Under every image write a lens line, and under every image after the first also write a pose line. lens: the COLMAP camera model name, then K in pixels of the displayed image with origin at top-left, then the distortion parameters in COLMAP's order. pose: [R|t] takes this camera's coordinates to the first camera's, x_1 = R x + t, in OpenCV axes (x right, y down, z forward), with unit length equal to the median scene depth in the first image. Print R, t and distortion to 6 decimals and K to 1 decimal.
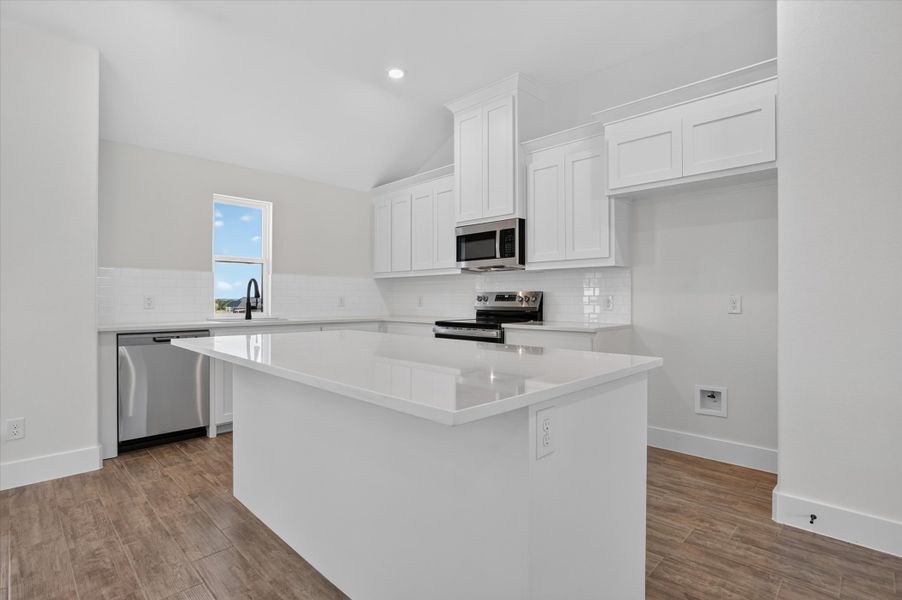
lens RADIAL K [[444.2, 0, 457.1], [0, 444.2, 298.7], [0, 0, 1]] dist [-0.064769, 0.027782]
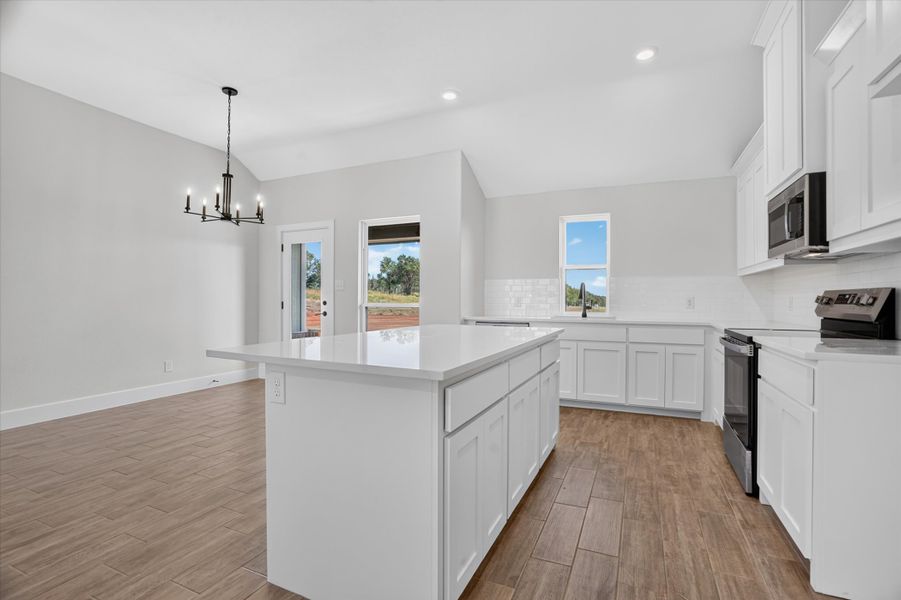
lens RADIAL K [[422.8, 0, 452.6], [0, 422.8, 301.1], [0, 0, 1]] dist [-0.061132, 0.025410]
pose [[0.338400, 0.004128, -0.940993, 0.516685], [-0.002323, 0.999991, 0.003551, 0.000465], [0.940999, 0.000985, 0.338407, 0.317170]]
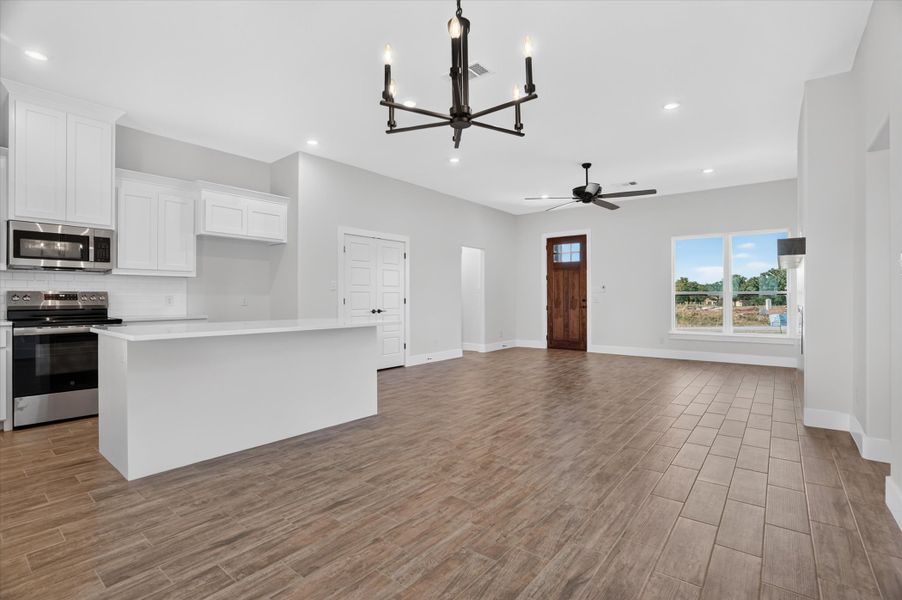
lens RADIAL K [[423.3, 0, 453.1], [0, 423.3, 301.1], [0, 0, 1]] dist [-0.061132, 0.025410]
pose [[-0.096315, -0.006518, 0.995330, -1.044958], [-0.000898, 0.999979, 0.006461, 0.000529], [-0.995350, -0.000271, -0.096319, 0.192022]]
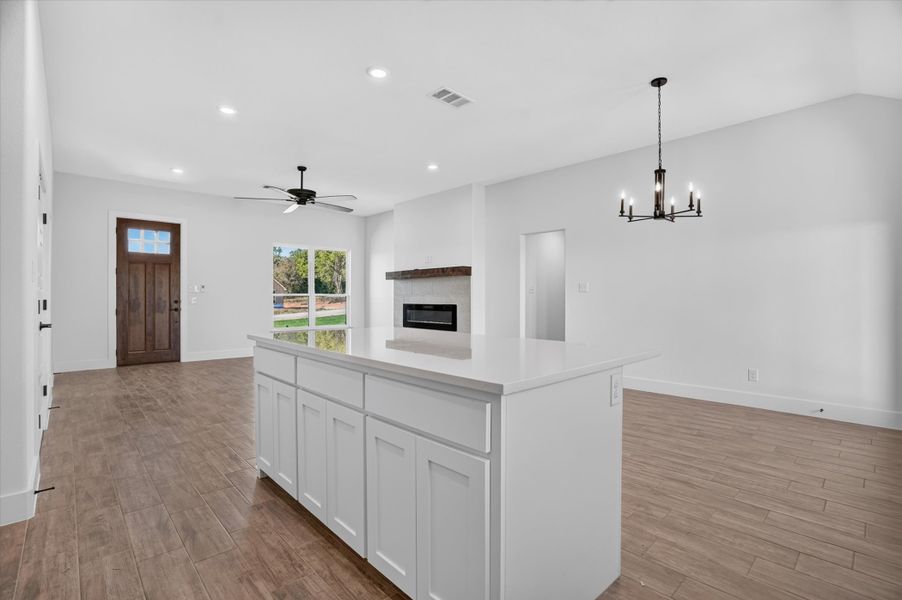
lens RADIAL K [[423.3, 0, 453.1], [0, 423.3, 301.1], [0, 0, 1]] dist [-0.061132, 0.025410]
pose [[-0.998938, -0.002282, 0.046017, -0.175709], [-0.002095, 0.999989, 0.004116, -0.002125], [-0.046026, 0.004016, -0.998932, 1.104811]]
